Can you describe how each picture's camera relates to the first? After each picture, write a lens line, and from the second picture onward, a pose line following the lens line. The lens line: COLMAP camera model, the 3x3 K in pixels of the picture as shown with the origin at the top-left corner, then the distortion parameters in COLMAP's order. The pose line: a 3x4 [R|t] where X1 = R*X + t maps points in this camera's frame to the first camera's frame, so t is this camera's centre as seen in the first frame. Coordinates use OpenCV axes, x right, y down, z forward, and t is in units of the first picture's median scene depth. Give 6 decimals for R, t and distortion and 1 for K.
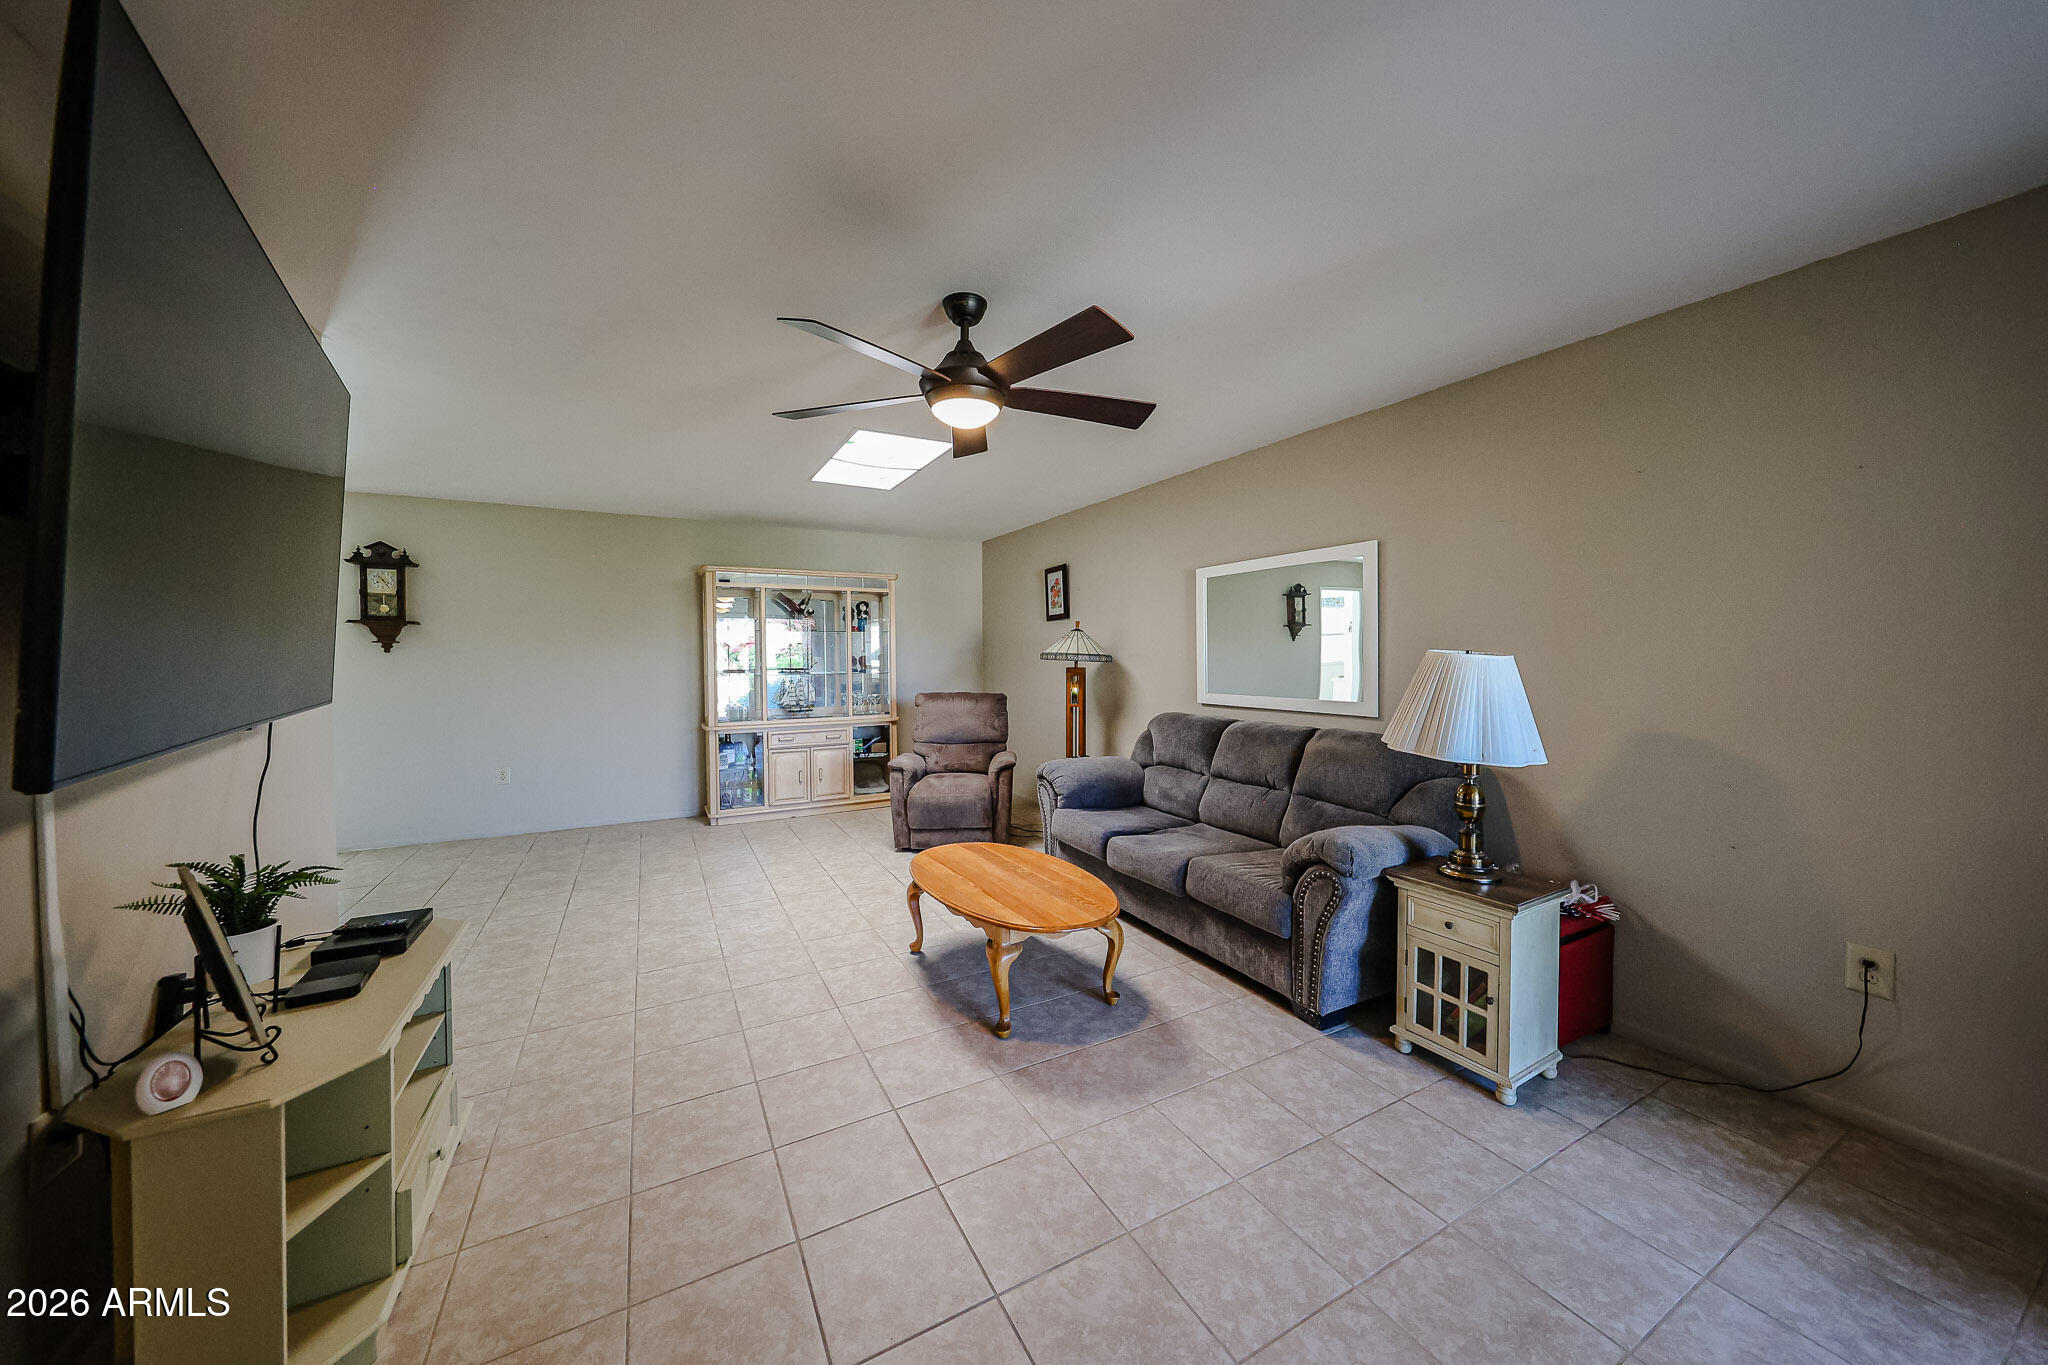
lens RADIAL K [[693.2, 0, 1014.5], [0, 693.2, 668.9], [0, 0, 1]] dist [0.001845, 0.000451]
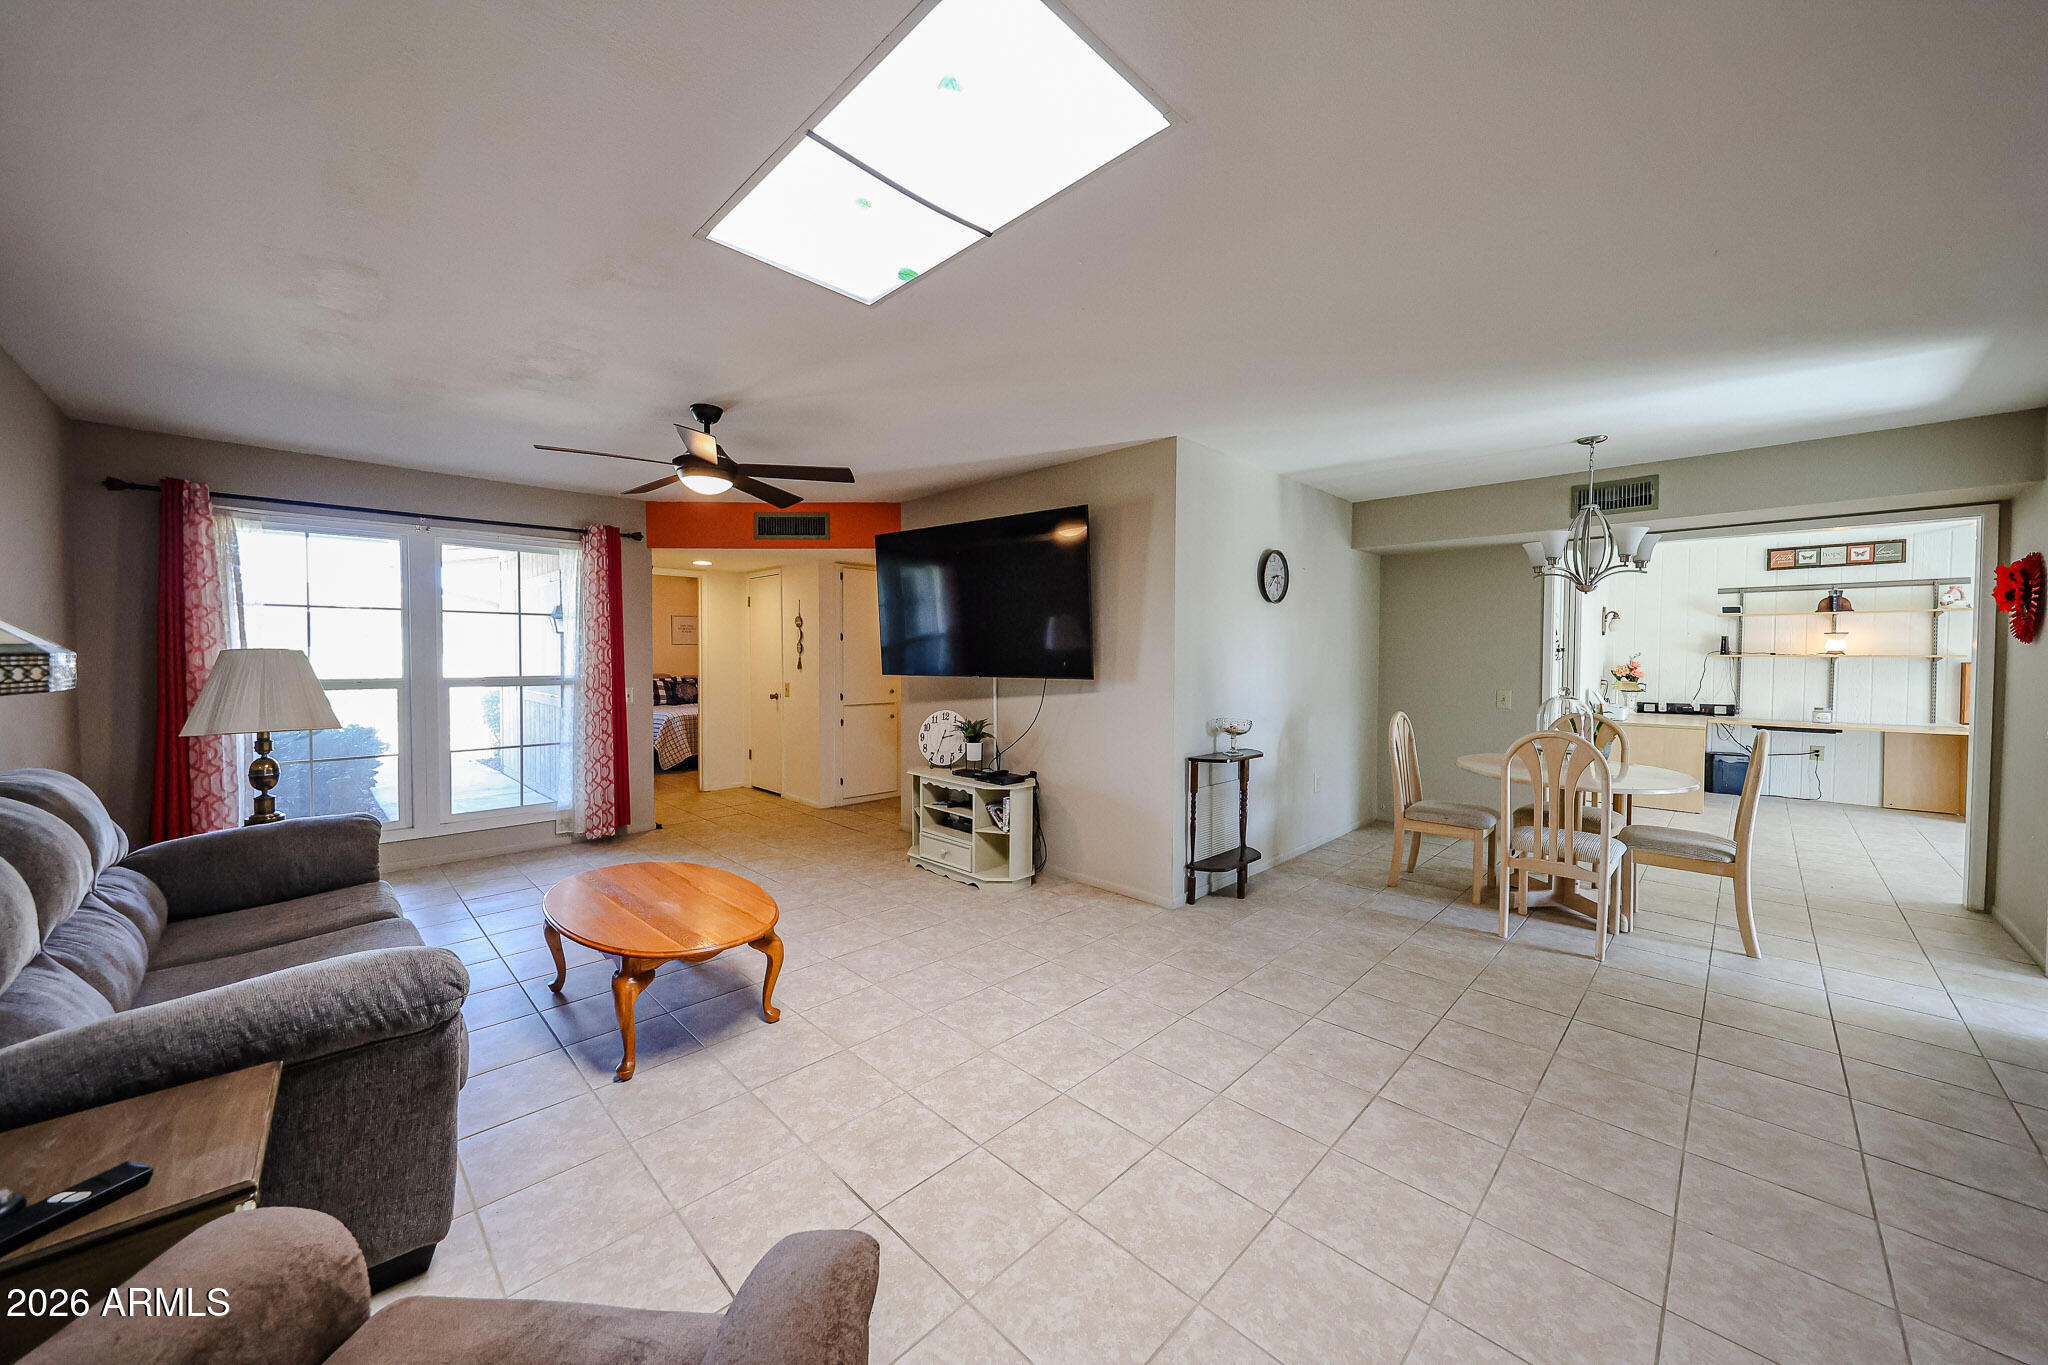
lens RADIAL K [[726.1, 0, 1009.3], [0, 726.1, 672.5], [0, 0, 1]] dist [0.002130, -0.000050]
pose [[-0.958294, 0.007759, -0.285677, -0.144241], [-0.007780, 0.998553, 0.053217, -0.036385], [0.285677, 0.053220, -0.956847, 1.595308]]
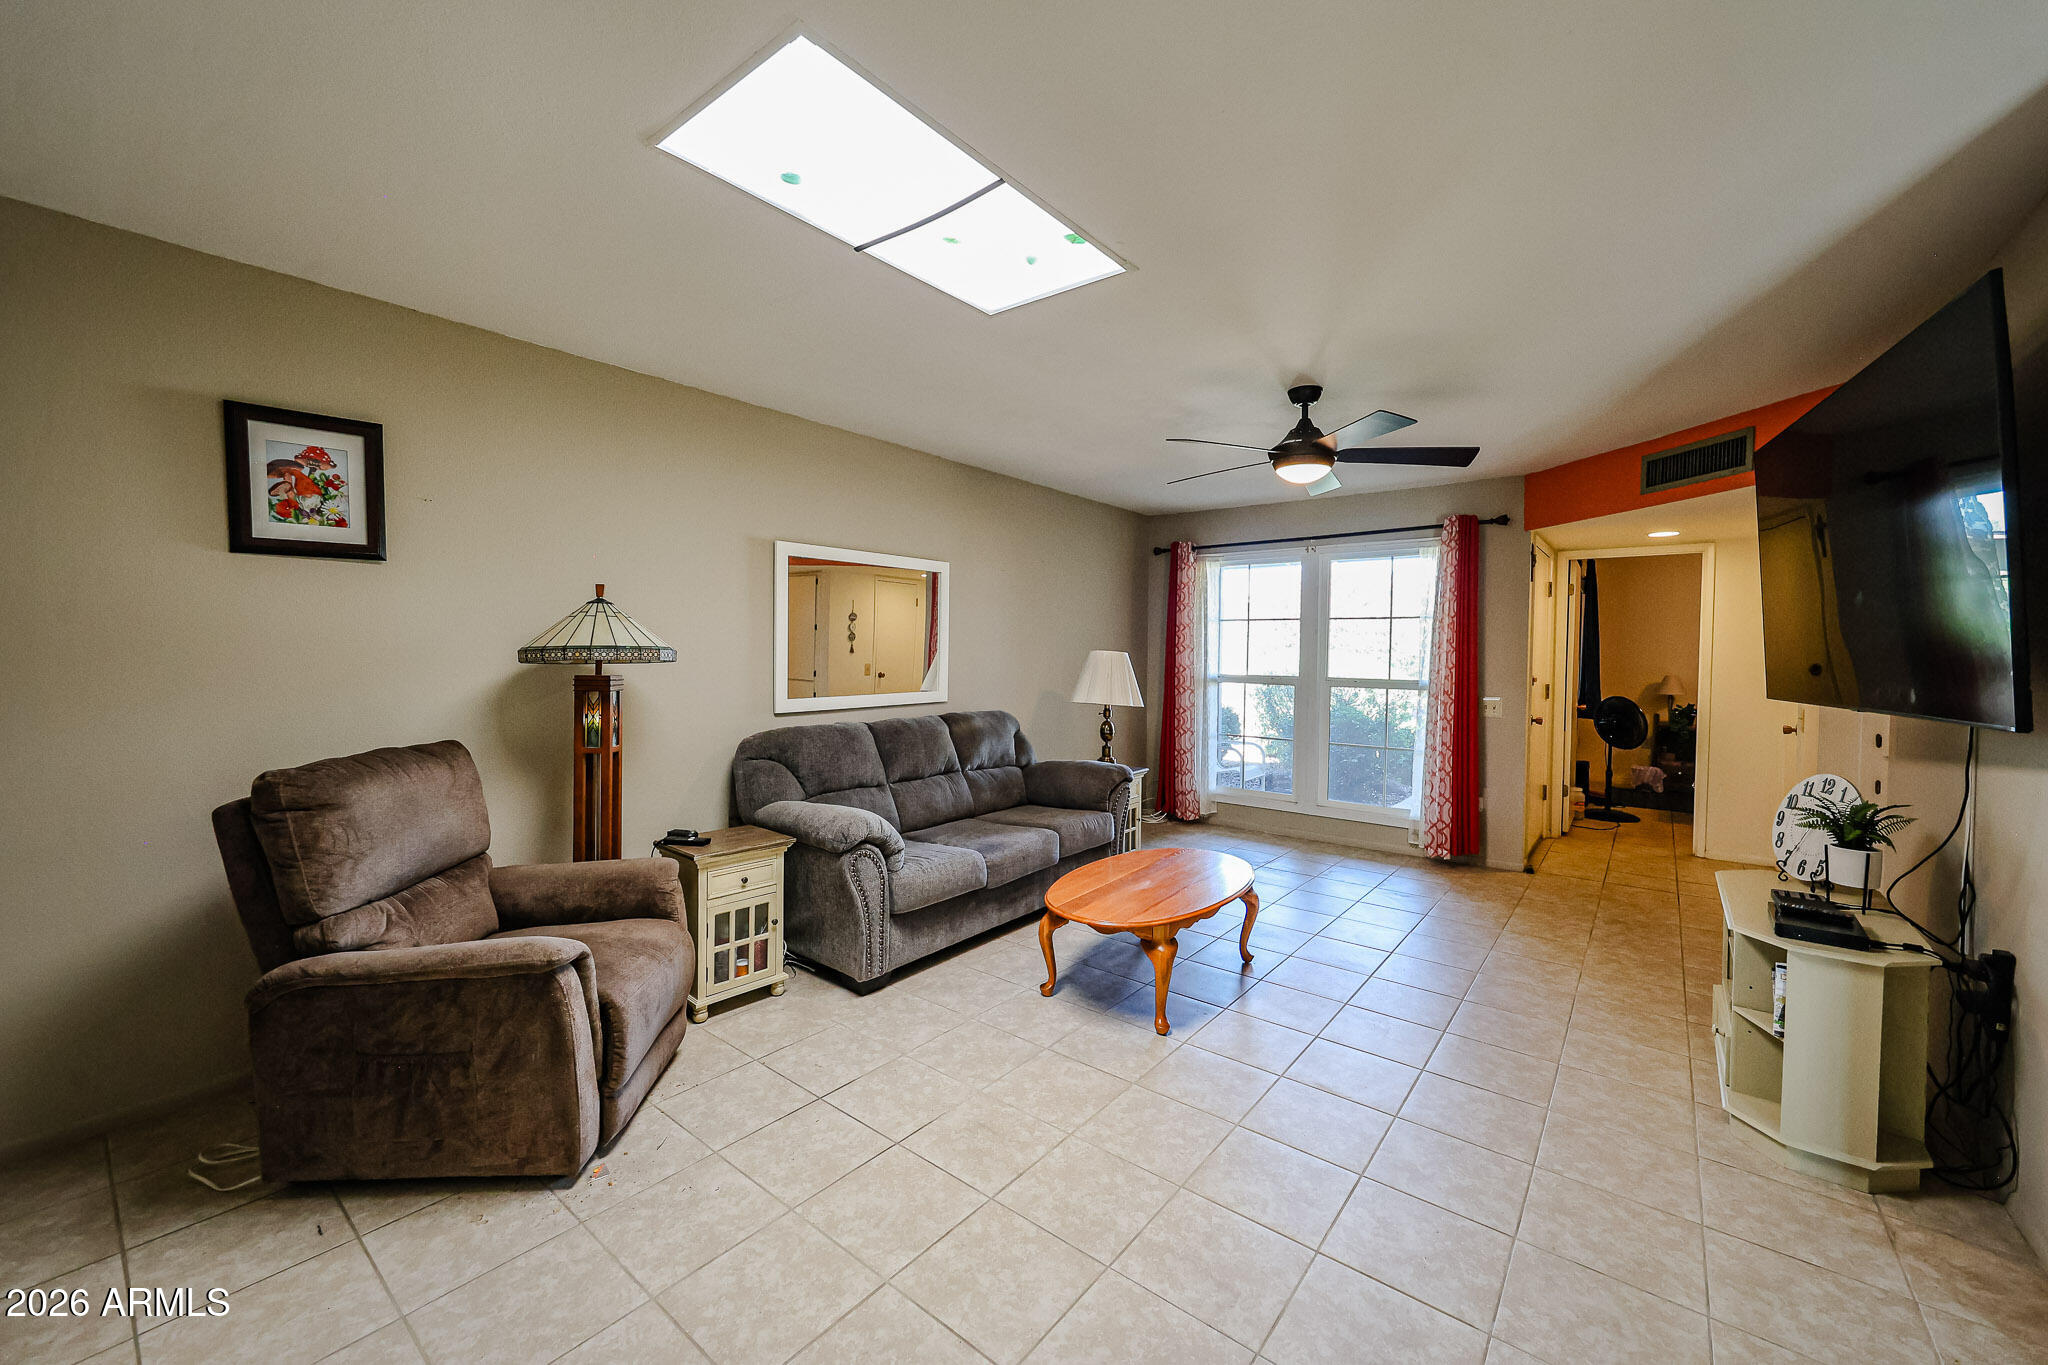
lens RADIAL K [[796.9, 0, 1025.6], [0, 796.9, 674.2], [0, 0, 1]] dist [0.001952, 0.000199]
pose [[-0.396876, -0.027247, 0.917468, -0.764040], [0.014963, 0.999234, 0.036148, -0.025086], [-0.917750, 0.028075, -0.396165, 1.271004]]
